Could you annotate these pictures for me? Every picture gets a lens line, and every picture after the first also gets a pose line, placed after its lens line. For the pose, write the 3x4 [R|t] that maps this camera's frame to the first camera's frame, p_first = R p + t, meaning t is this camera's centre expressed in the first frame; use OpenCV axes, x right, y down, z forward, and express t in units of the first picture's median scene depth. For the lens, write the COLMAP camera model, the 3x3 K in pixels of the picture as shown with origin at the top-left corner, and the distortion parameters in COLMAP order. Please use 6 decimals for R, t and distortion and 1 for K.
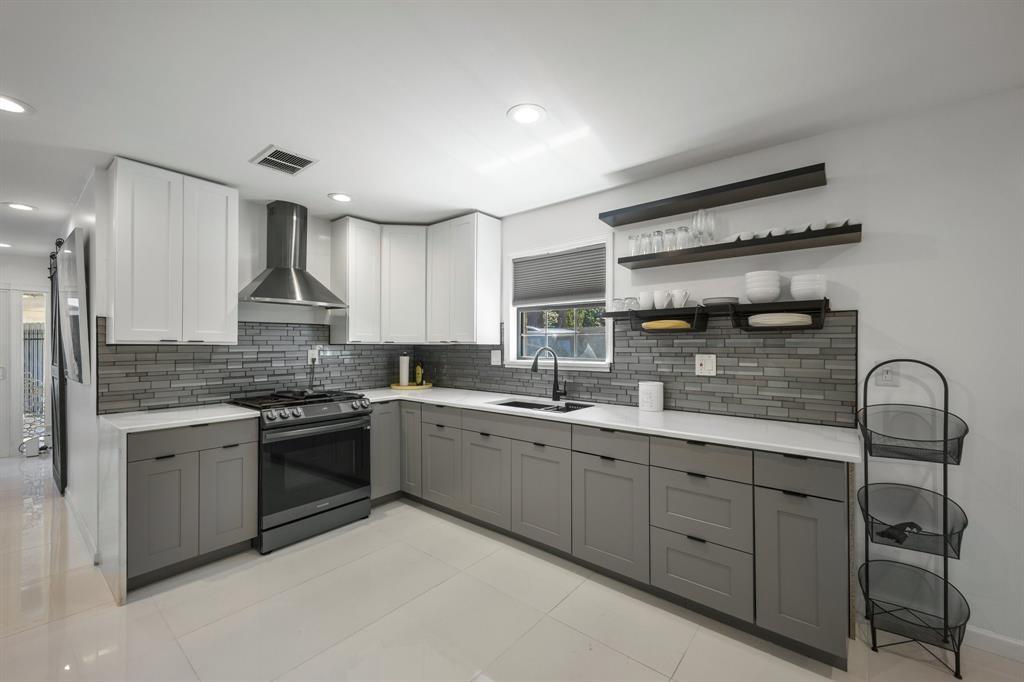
lens RADIAL K [[416.5, 0, 509.8], [0, 416.5, 344.1], [0, 0, 1]] dist [0.002443, 0.000078]
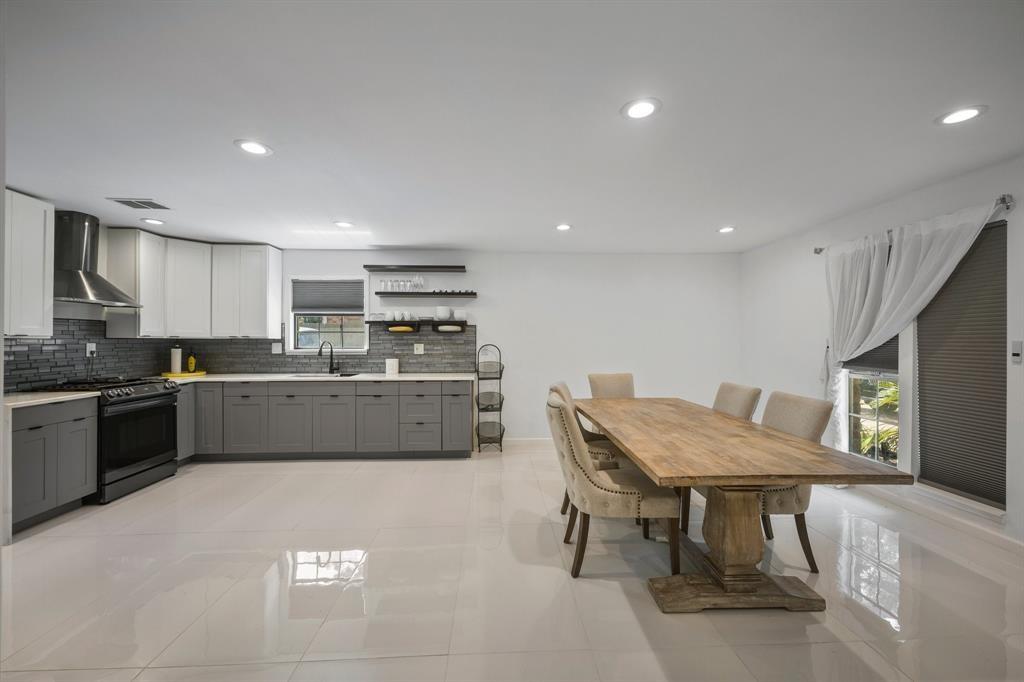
lens RADIAL K [[416.5, 0, 509.8], [0, 416.5, 344.1], [0, 0, 1]] dist [0.002443, 0.000078]
pose [[0.748288, -0.006200, 0.663345, -0.466979], [-0.001804, 0.999934, 0.011381, 0.001947], [-0.663372, -0.009713, 0.748227, -0.696370]]
